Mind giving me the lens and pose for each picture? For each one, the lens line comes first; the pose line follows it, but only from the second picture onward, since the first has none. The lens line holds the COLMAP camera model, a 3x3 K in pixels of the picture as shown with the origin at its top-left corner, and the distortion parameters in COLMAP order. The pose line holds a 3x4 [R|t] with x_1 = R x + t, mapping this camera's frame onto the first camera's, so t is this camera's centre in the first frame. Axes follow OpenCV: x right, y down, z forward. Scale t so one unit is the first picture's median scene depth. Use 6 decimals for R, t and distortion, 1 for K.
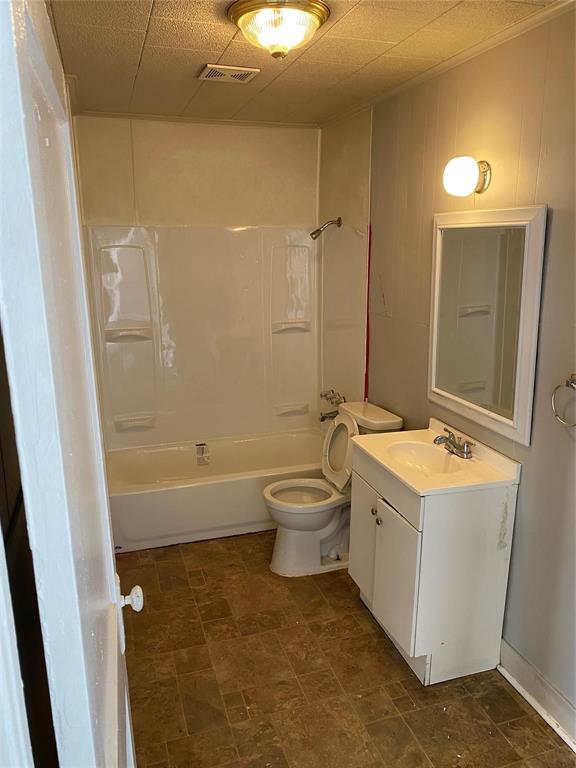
lens RADIAL K [[584.7, 0, 287.1], [0, 584.7, 386.3], [0, 0, 1]] dist [0.041680, -0.047526]
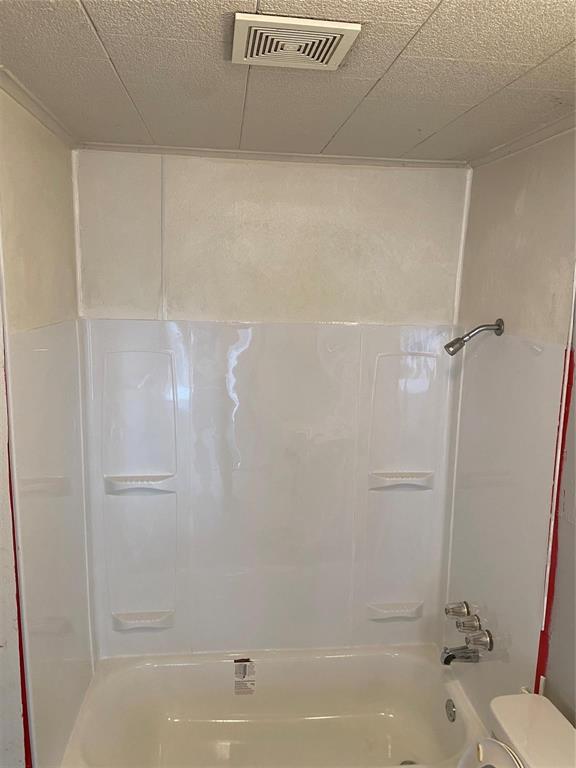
lens RADIAL K [[584.7, 0, 289.4], [0, 584.7, 383.6], [0, 0, 1]] dist [0.041680, -0.047526]
pose [[0.981420, 0.062373, -0.181448, -0.003200], [-0.074864, 0.995213, -0.062820, -0.170527], [0.176661, 0.075237, 0.981392, 0.400945]]
